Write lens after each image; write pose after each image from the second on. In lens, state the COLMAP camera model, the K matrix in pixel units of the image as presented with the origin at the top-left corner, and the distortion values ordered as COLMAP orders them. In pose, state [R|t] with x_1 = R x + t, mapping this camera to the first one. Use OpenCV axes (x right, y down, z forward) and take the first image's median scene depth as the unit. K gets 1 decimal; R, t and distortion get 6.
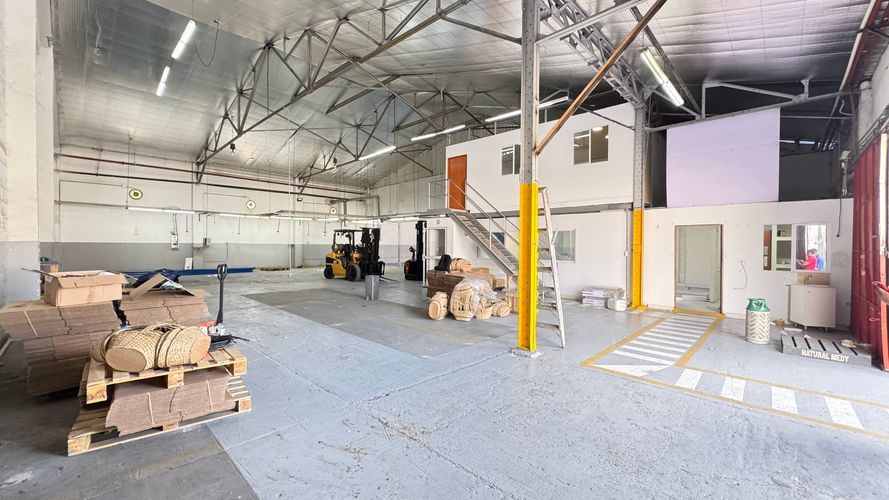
lens RADIAL K [[355.9, 0, 444.5], [0, 355.9, 250.0], [0, 0, 1]] dist [-0.003274, -0.000071]
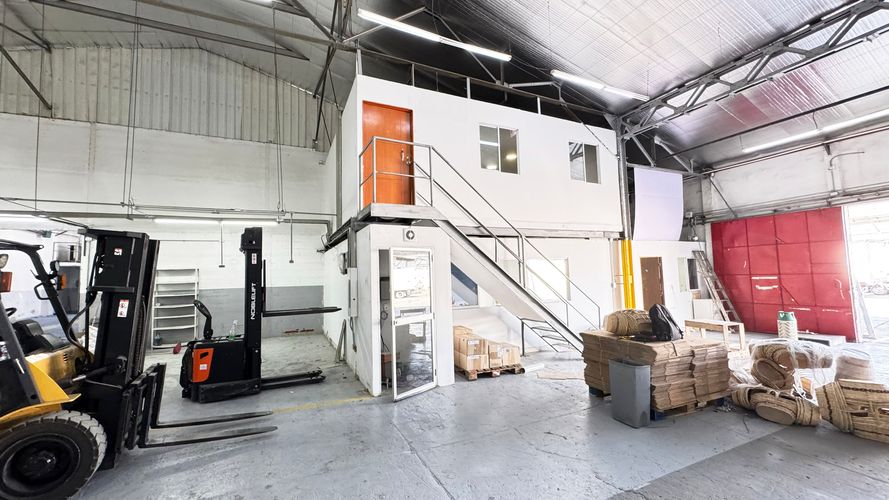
lens RADIAL K [[355.9, 0, 444.5], [0, 355.9, 250.0], [0, 0, 1]] dist [-0.003274, -0.000071]
pose [[0.370031, 0.046446, 0.927858, -0.499299], [0.043231, 0.996807, -0.067138, -0.035569], [-0.928013, 0.064955, 0.366841, 0.993027]]
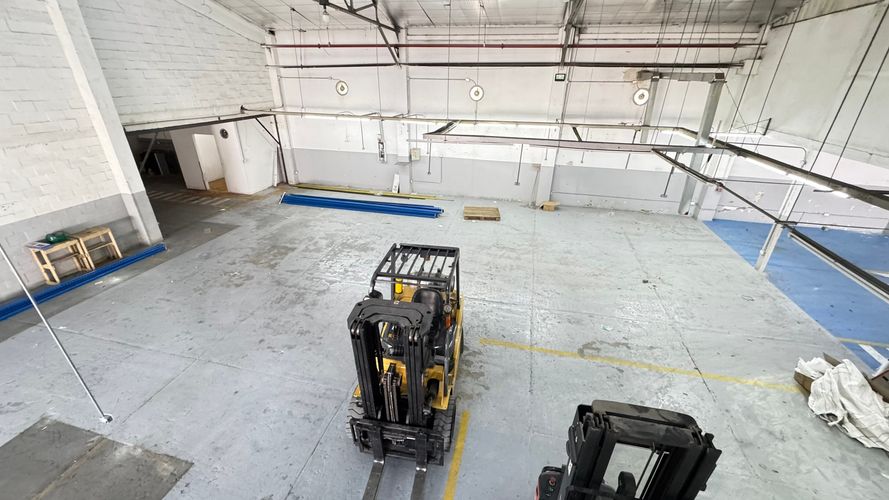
lens RADIAL K [[355.9, 0, 444.5], [0, 355.9, 250.0], [0, 0, 1]] dist [-0.003274, -0.000071]
pose [[0.495514, 0.382158, -0.780013, -0.019874], [-0.023105, 0.903494, 0.427978, -0.297354], [0.868292, -0.194047, 0.456524, 1.305662]]
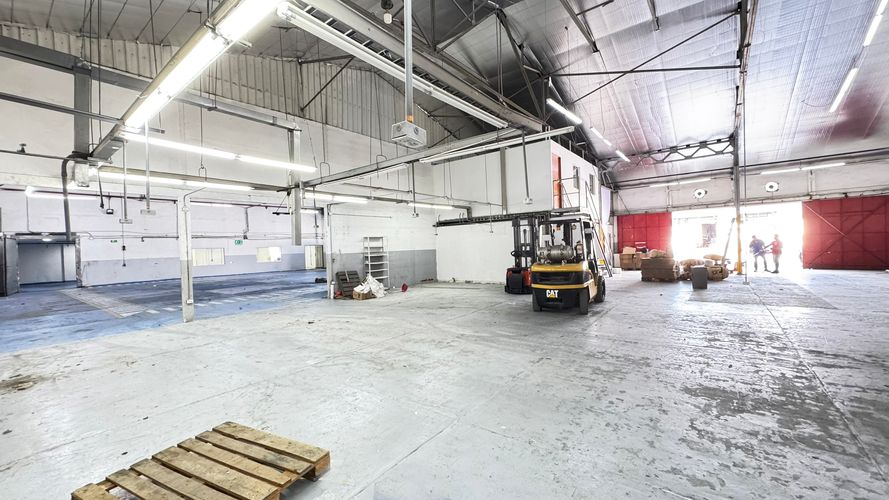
lens RADIAL K [[355.9, 0, 444.5], [0, 355.9, 250.0], [0, 0, 1]] dist [-0.003274, -0.000071]
pose [[-0.098480, -0.014705, 0.995030, -1.213096], [0.049947, 0.998558, 0.019700, -0.042913], [-0.993885, 0.051638, -0.097603, 1.857116]]
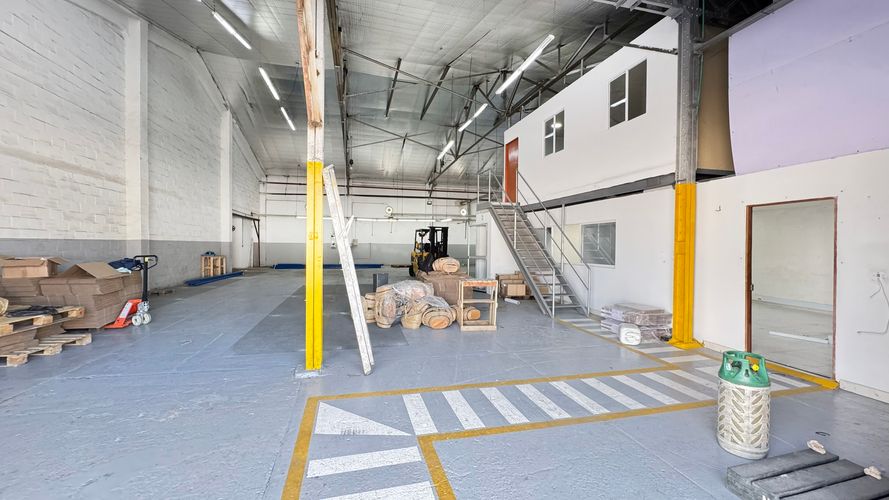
lens RADIAL K [[355.9, 0, 444.5], [0, 355.9, 250.0], [0, 0, 1]] dist [-0.003274, -0.000071]
pose [[0.845109, 0.007935, -0.534535, 0.470544], [-0.010184, 0.999947, -0.001257, 0.004981], [0.534497, 0.006506, 0.845146, 0.241234]]
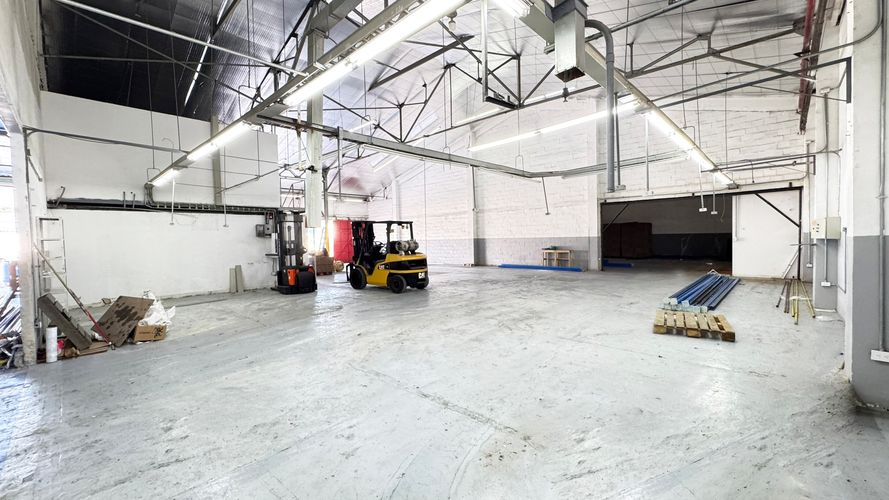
lens RADIAL K [[355.9, 0, 444.5], [0, 355.9, 250.0], [0, 0, 1]] dist [-0.003274, -0.000071]
pose [[-0.999888, 0.014738, 0.002569, -0.562671], [0.014840, 0.998846, 0.045684, -0.043037], [-0.001893, 0.045717, -0.998953, 2.572959]]
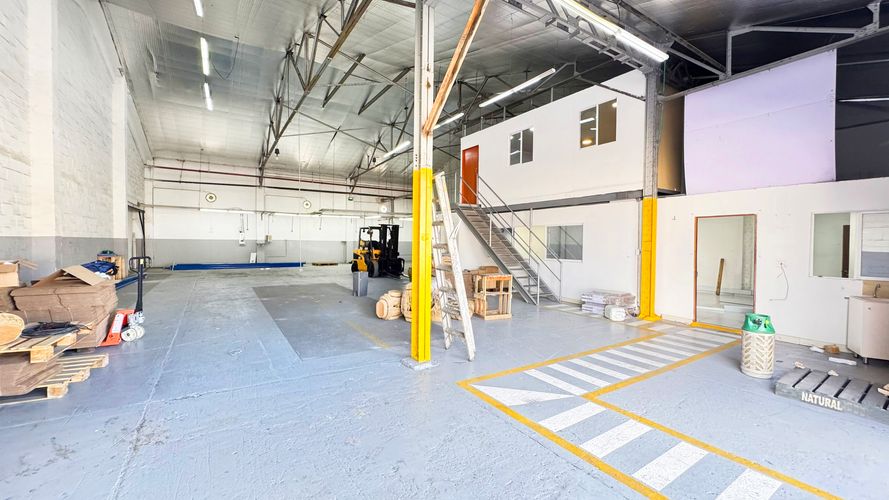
lens RADIAL K [[355.9, 0, 444.5], [0, 355.9, 250.0], [0, 0, 1]] dist [-0.003274, -0.000071]
pose [[0.971540, 0.007931, -0.236742, 0.253232], [-0.006470, 0.999955, 0.006945, 0.002444], [0.236786, -0.005215, 0.971548, 0.085800]]
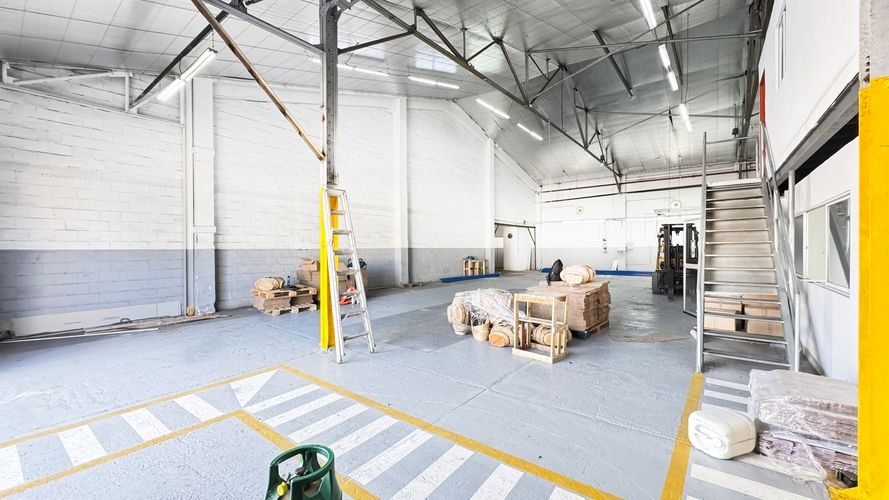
lens RADIAL K [[355.9, 0, 444.5], [0, 355.9, 250.0], [0, 0, 1]] dist [-0.003274, -0.000071]
pose [[0.098692, -0.004268, -0.995109, 0.665240], [-0.006863, 0.999964, -0.004970, -0.001463], [0.995094, 0.007320, 0.098659, 0.629887]]
